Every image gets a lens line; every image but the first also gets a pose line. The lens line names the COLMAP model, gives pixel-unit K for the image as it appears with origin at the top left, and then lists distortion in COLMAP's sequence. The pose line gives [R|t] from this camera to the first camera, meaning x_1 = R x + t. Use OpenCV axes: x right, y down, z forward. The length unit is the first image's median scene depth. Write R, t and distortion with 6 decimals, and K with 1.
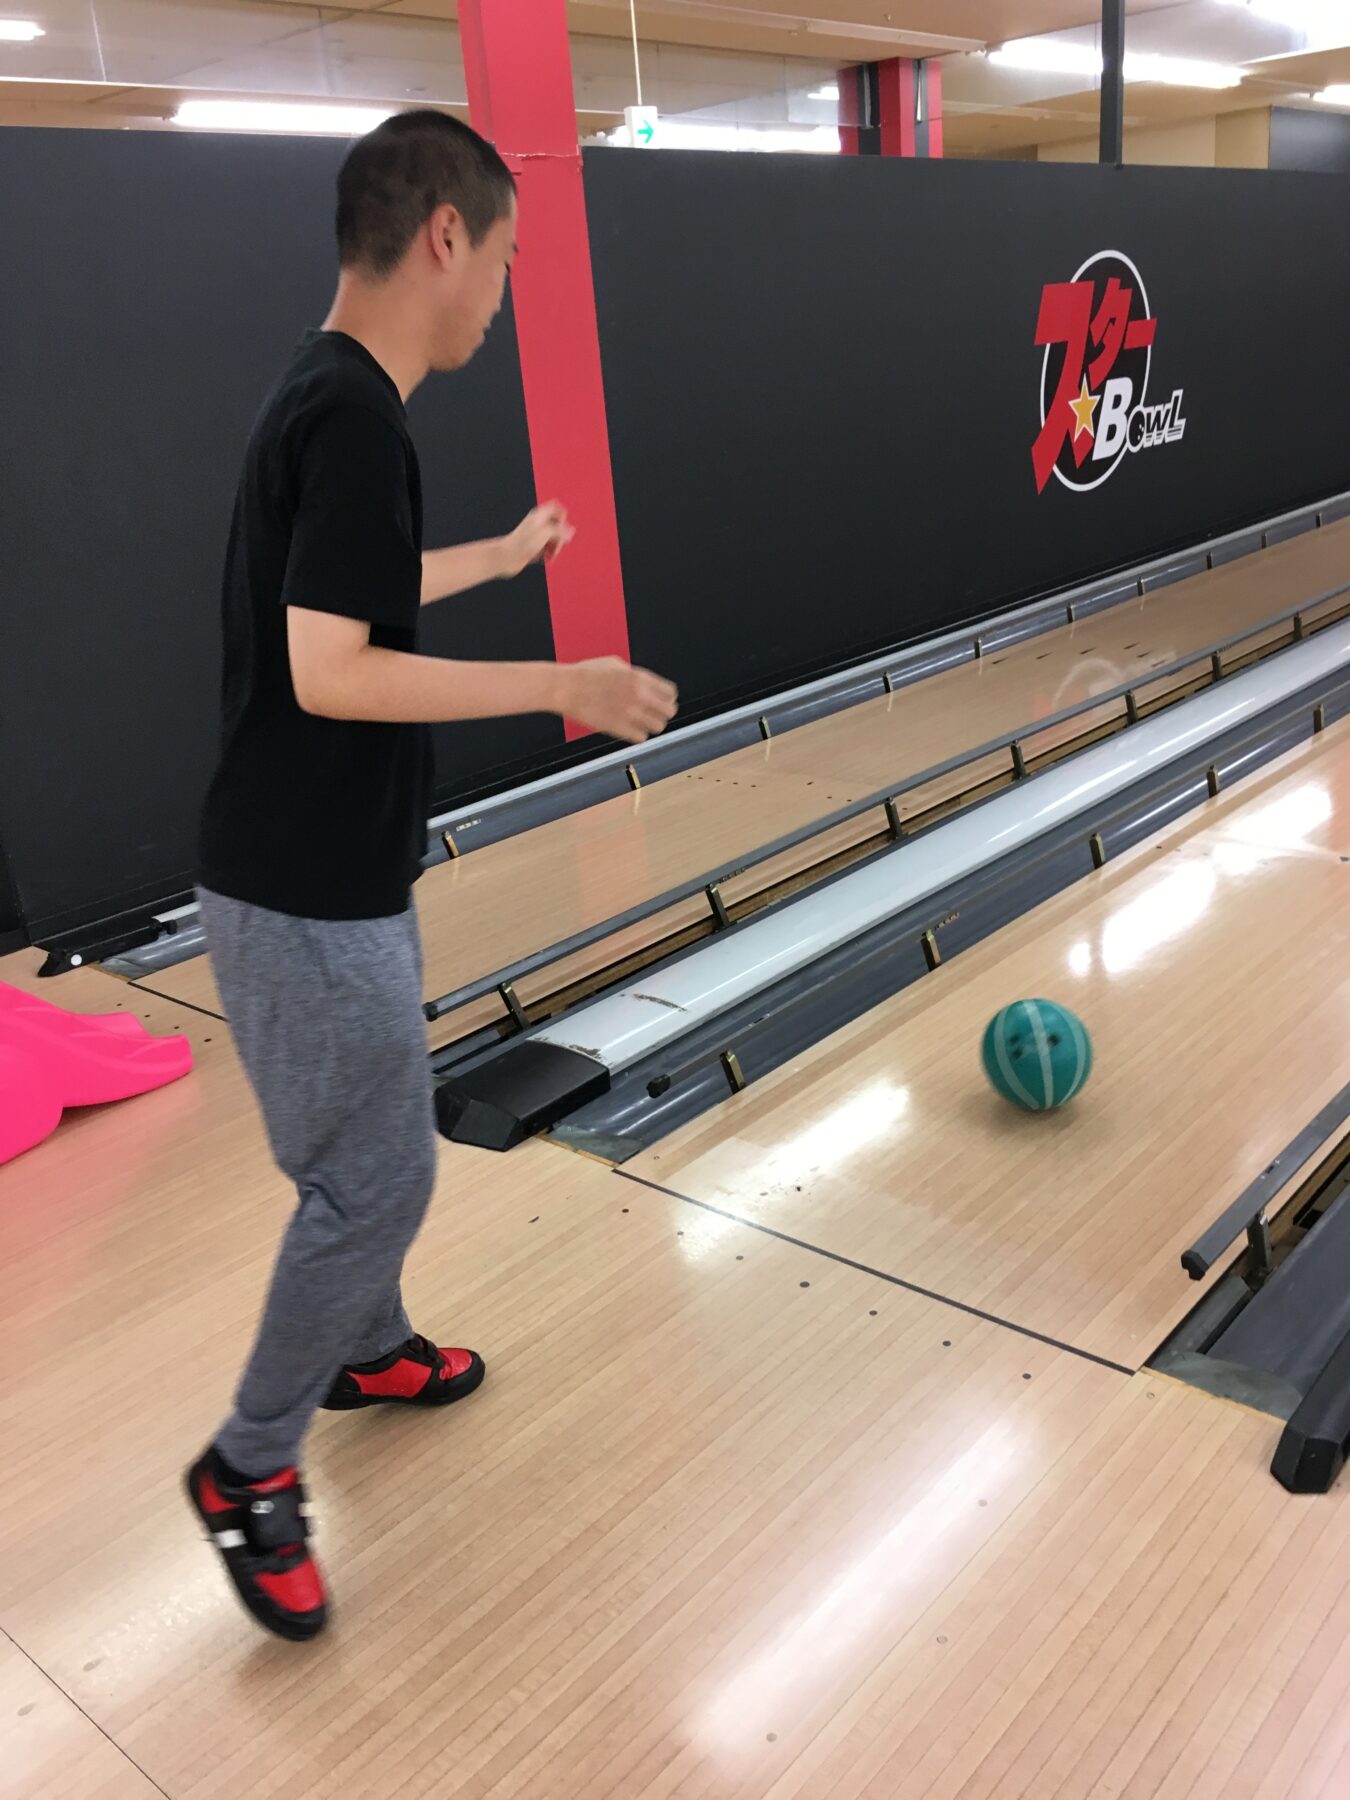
lens RADIAL K [[1598.2, 0, 724.5], [0, 1598.2, 885.2], [0, 0, 1]] dist [0.064808, -0.100081]
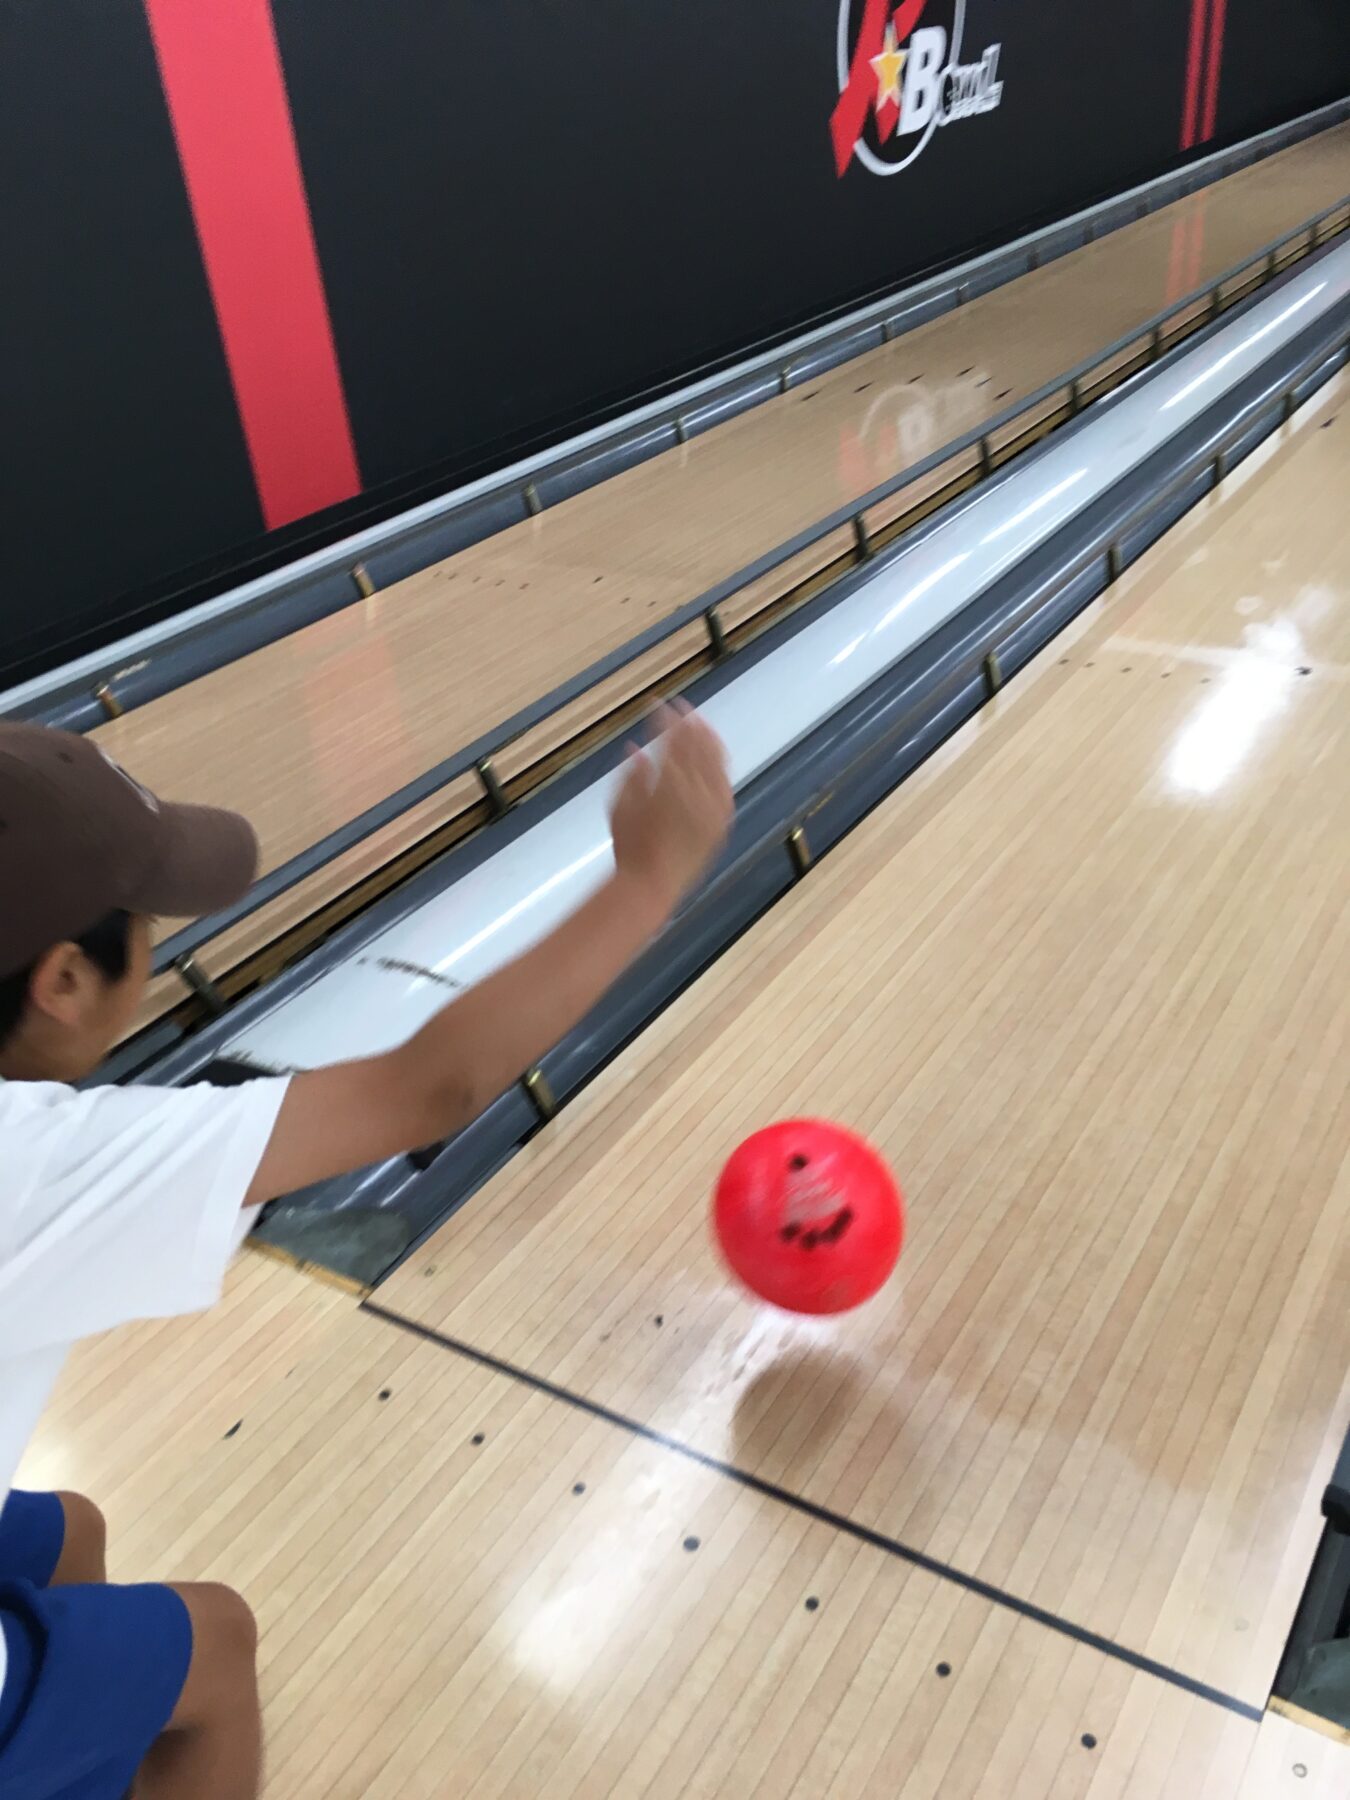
lens RADIAL K [[1598.2, 0, 712.1], [0, 1598.2, 878.9], [0, 0, 1]] dist [0.064808, -0.100081]
pose [[0.989279, -0.070206, 0.128058, -0.001173], [0.047941, 0.984394, 0.169322, -0.056271], [-0.137947, -0.161367, 0.977206, 0.244999]]
